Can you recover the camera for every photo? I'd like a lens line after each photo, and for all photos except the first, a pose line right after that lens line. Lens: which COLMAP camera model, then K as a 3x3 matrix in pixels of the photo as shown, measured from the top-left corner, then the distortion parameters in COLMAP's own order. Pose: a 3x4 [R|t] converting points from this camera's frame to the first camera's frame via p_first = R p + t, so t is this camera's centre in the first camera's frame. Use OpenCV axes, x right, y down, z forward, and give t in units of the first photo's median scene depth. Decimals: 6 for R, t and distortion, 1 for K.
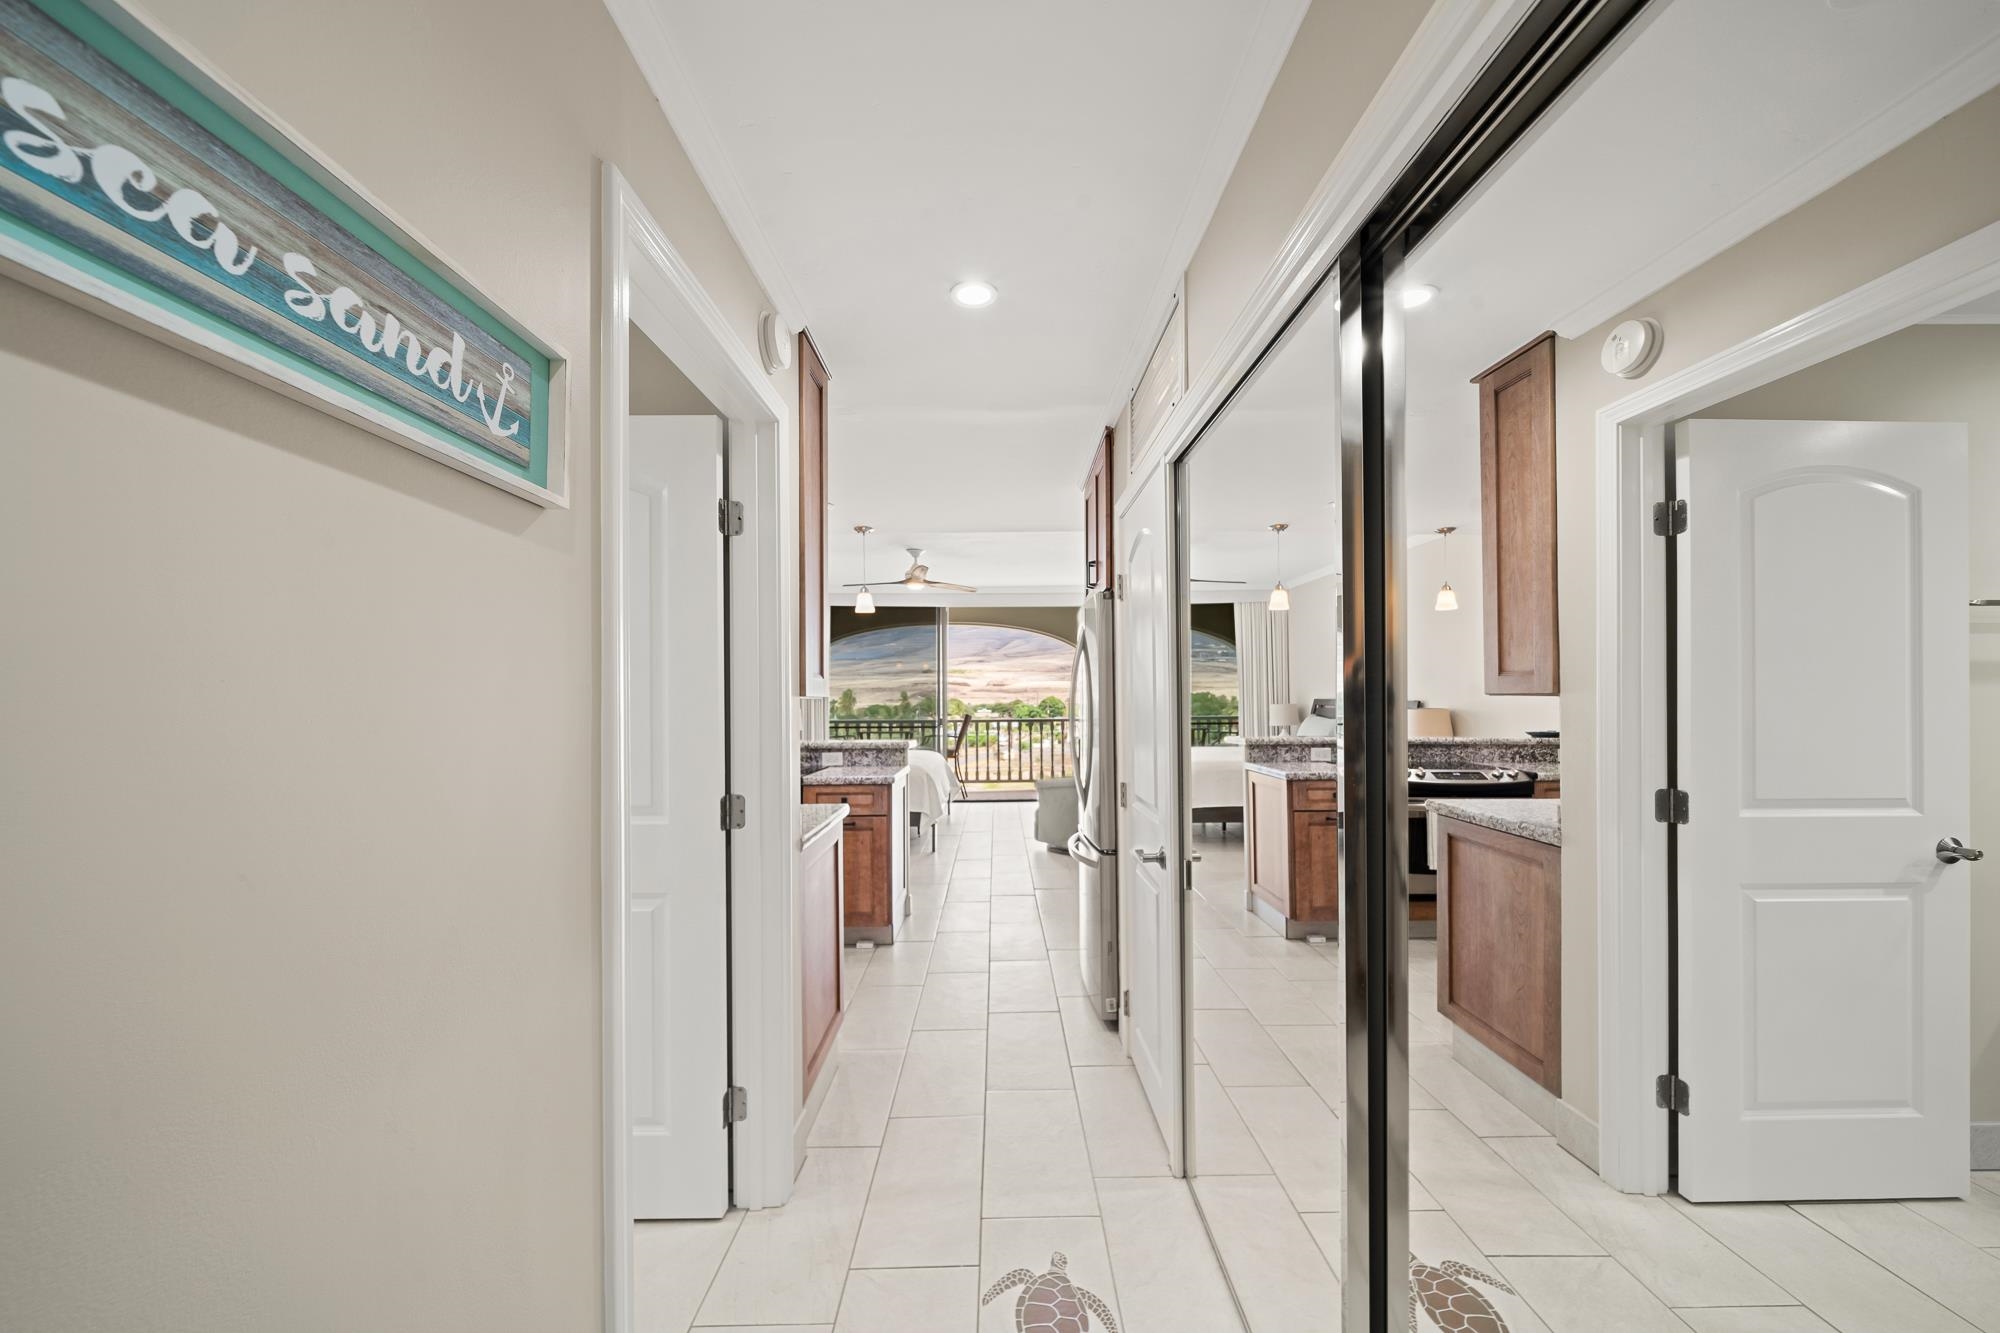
lens RADIAL K [[731.5, 0, 1005.3], [0, 731.5, 699.7], [0, 0, 1]] dist [-0.000311, -0.000001]
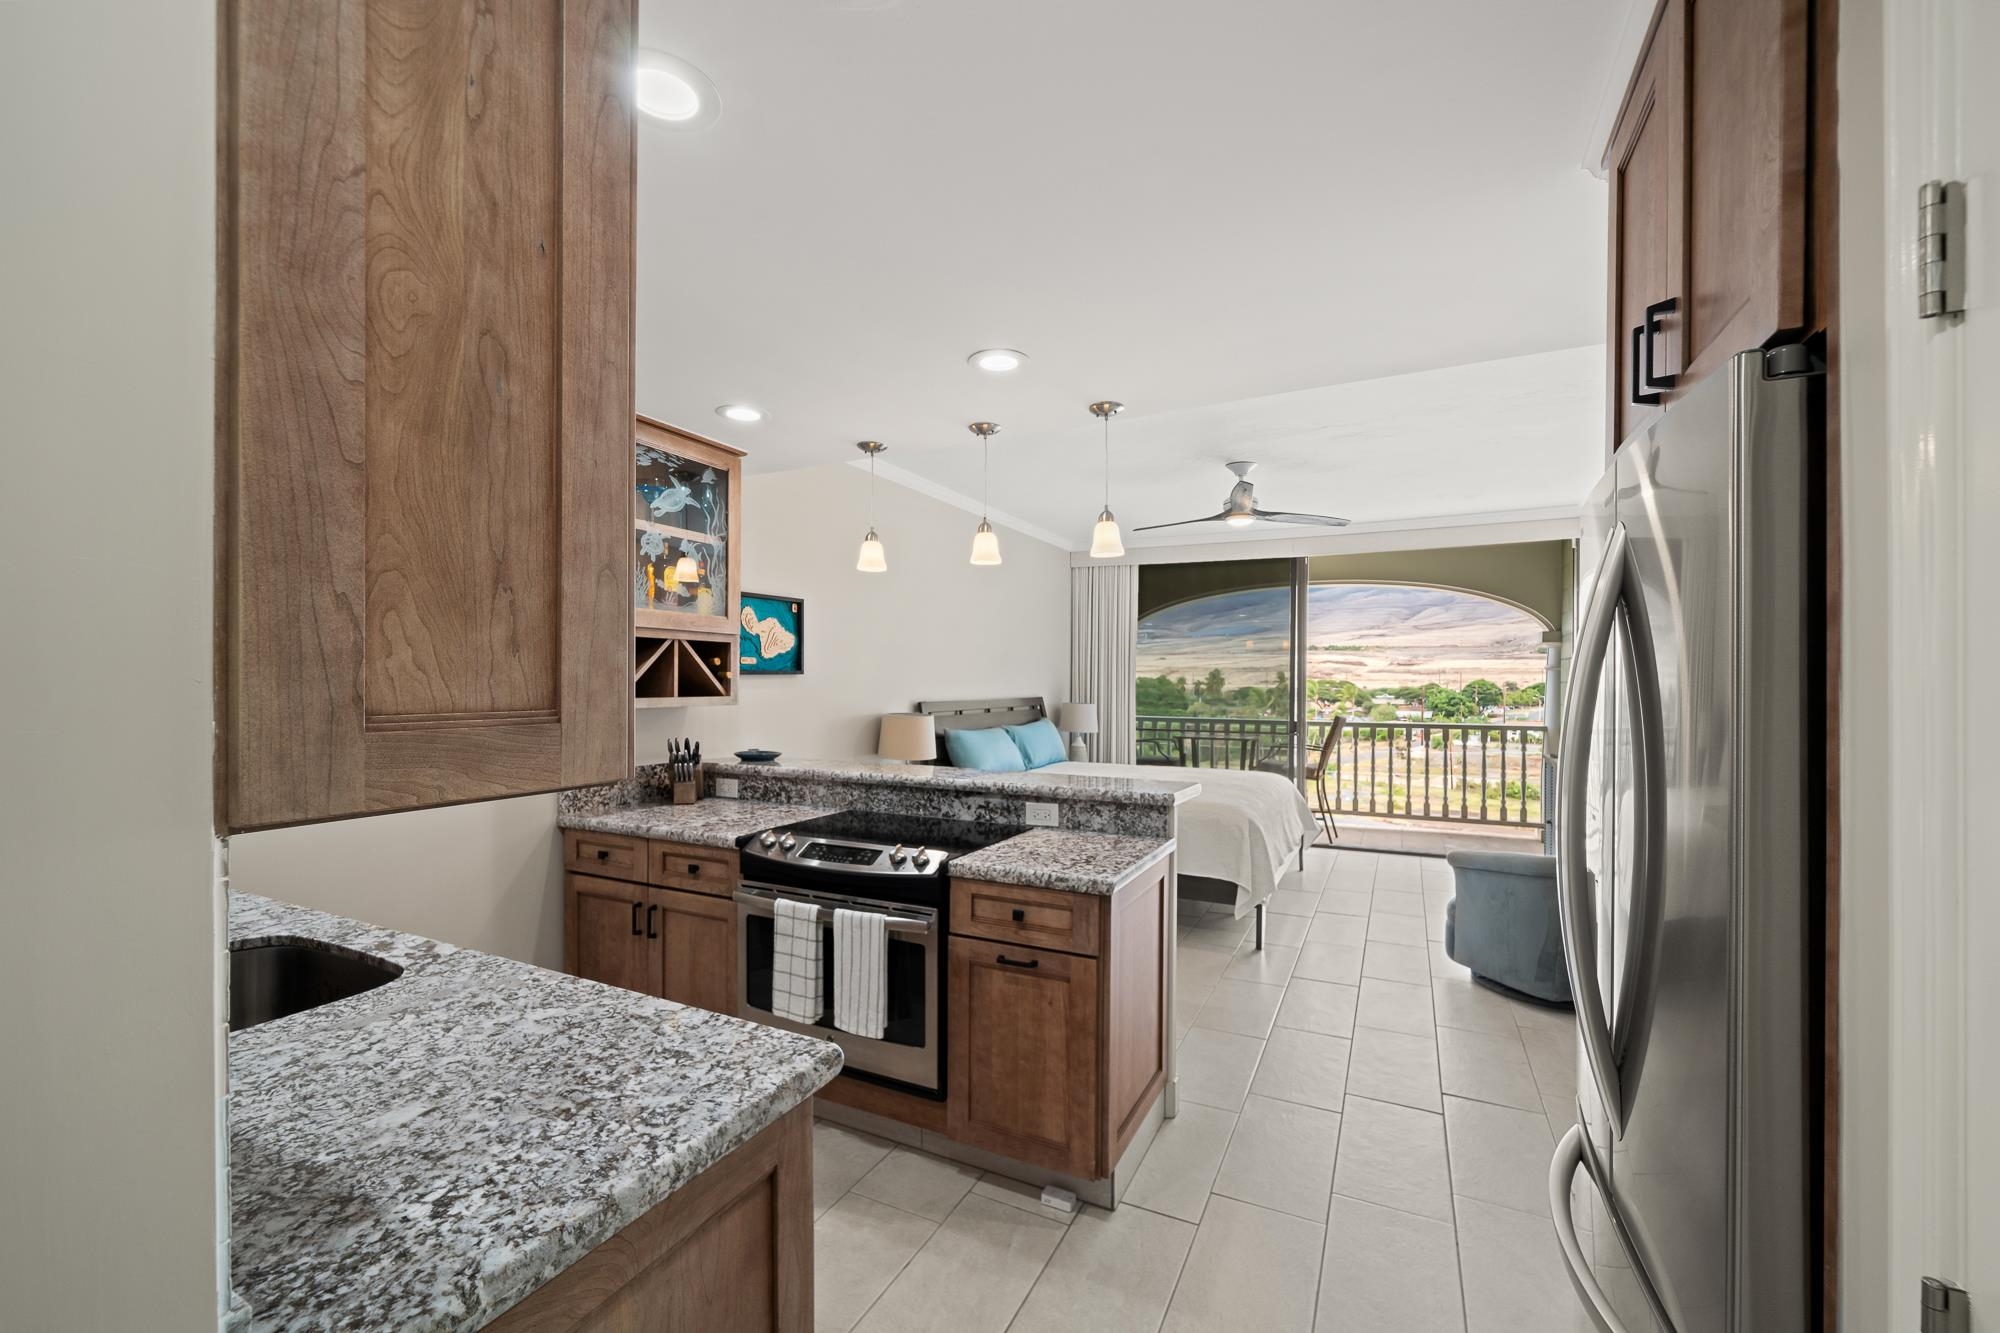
lens RADIAL K [[813.4, 0, 1006.3], [0, 813.4, 686.8], [0, 0, 1]] dist [-0.001114, -0.000260]
pose [[0.893566, 0.014218, -0.448706, 0.011030], [-0.010550, 0.999887, 0.010674, -0.012285], [0.448808, -0.004804, 0.893615, 0.208577]]
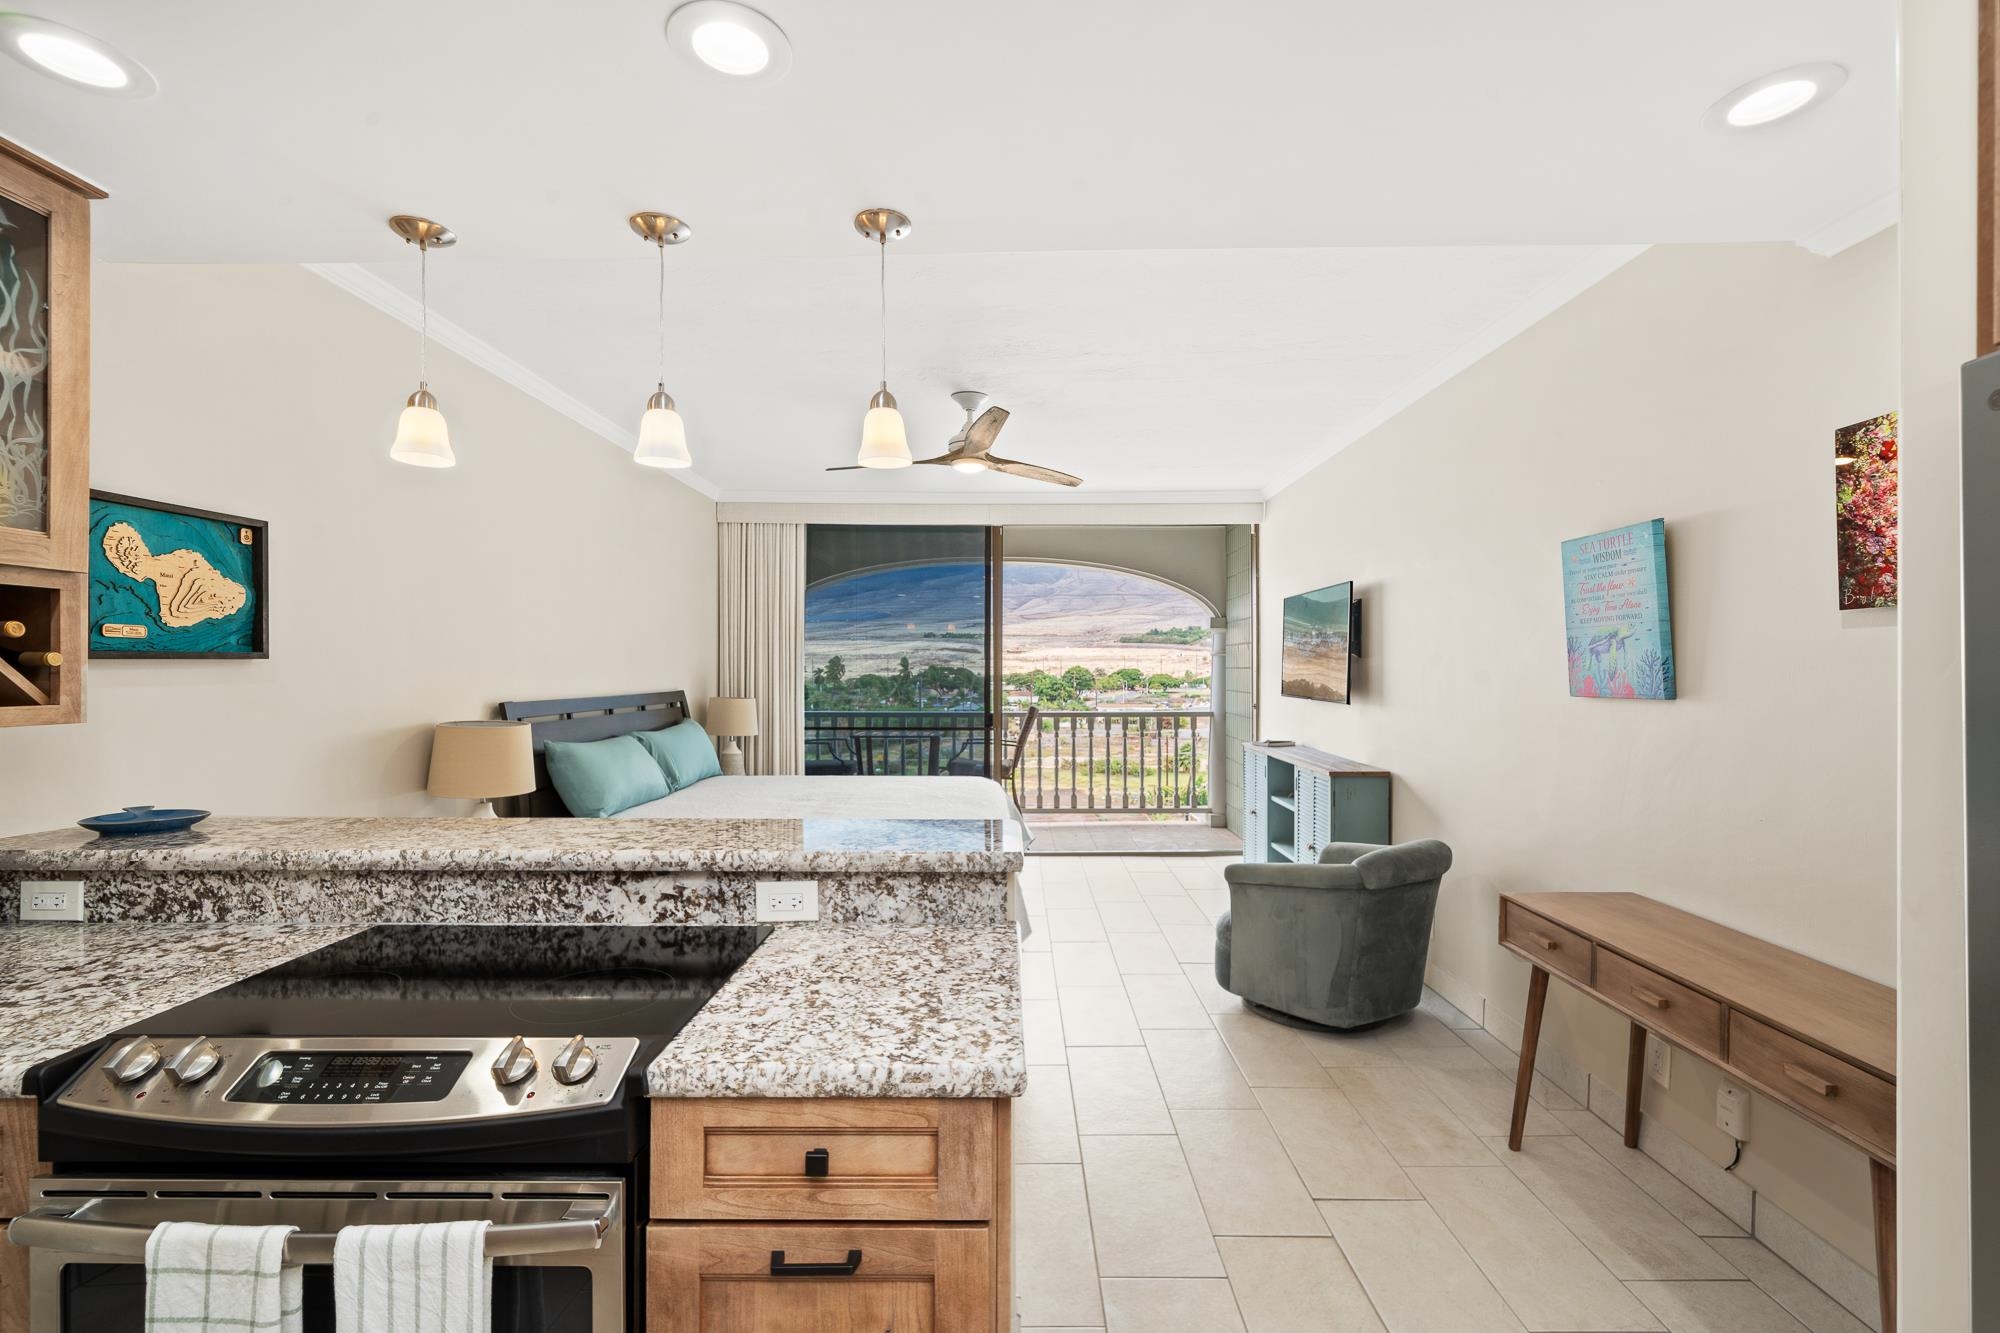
lens RADIAL K [[860.7, 0, 1012.1], [0, 860.7, 671.0], [0, 0, 1]] dist [-0.001808, 0.000953]
pose [[0.999924, 0.007157, -0.009992, -0.065685], [-0.007135, 0.999972, 0.002236, -0.011692], [0.010008, -0.002165, 0.999948, 0.305514]]
